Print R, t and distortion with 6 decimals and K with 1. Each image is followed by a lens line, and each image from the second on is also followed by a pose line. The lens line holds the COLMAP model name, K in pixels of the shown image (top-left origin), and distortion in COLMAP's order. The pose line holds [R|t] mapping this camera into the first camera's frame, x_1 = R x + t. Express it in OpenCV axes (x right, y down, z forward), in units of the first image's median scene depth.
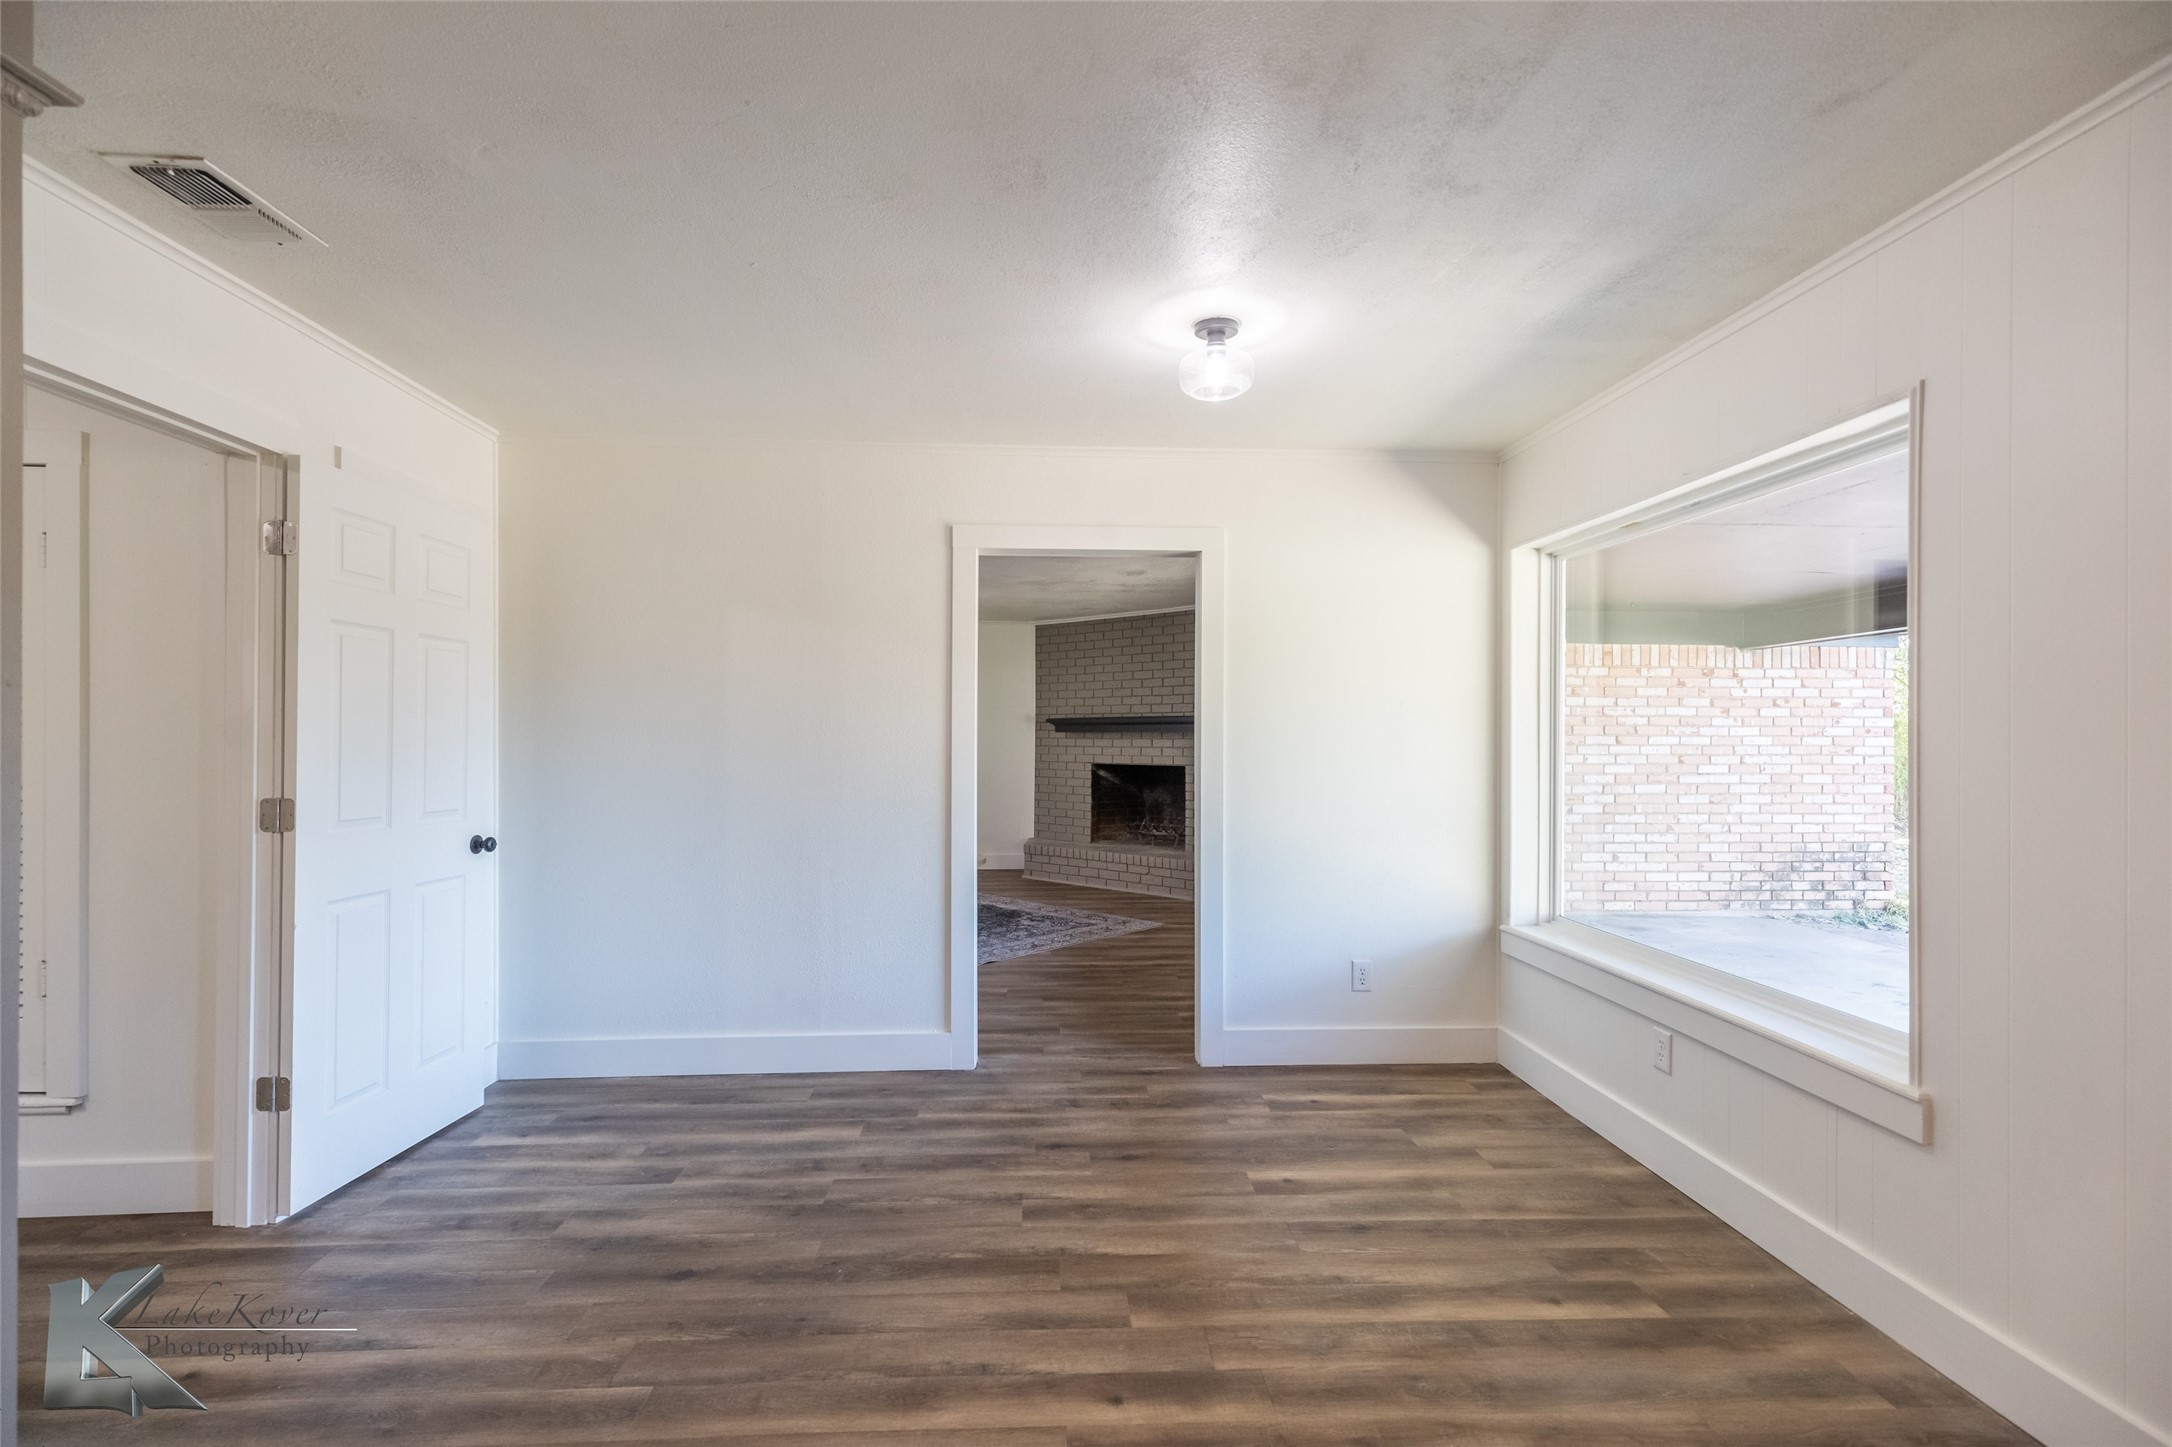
lens RADIAL K [[983.9, 0, 1081.2], [0, 983.9, 735.5], [0, 0, 1]] dist [0.010277, -0.001965]
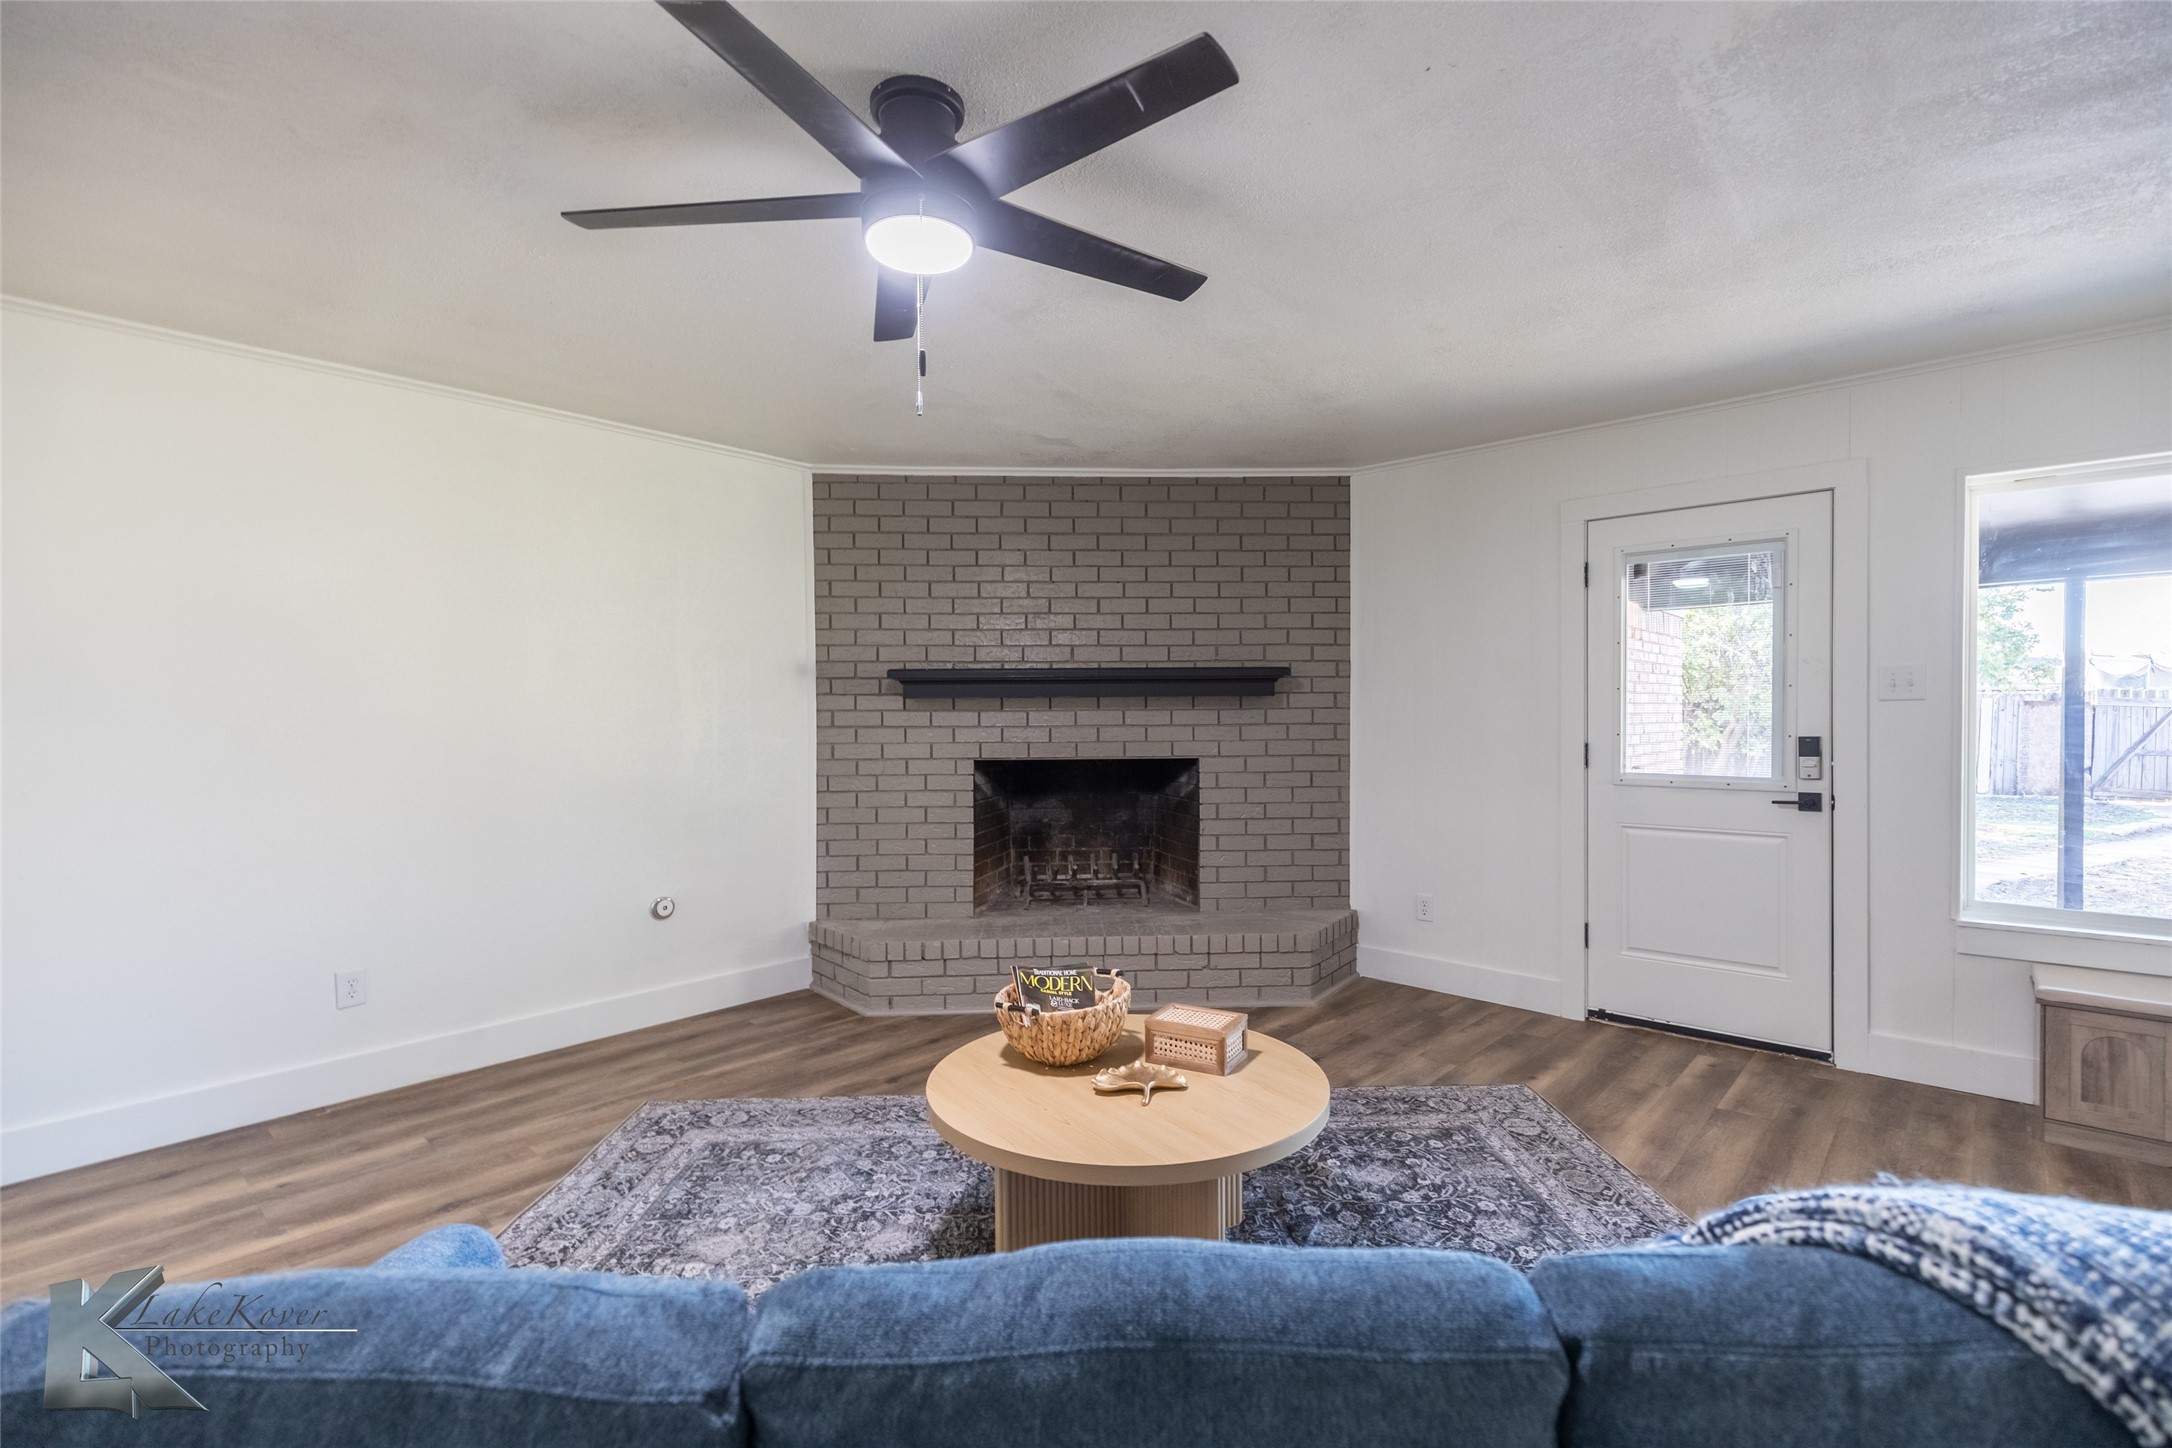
lens RADIAL K [[983.9, 0, 1084.6], [0, 983.9, 726.4], [0, 0, 1]] dist [0.010277, -0.001965]
pose [[0.707313, -0.016085, 0.706717, -0.486710], [0.006685, 0.999849, 0.016066, 0.005400], [-0.706869, -0.006639, 0.707314, 0.952307]]
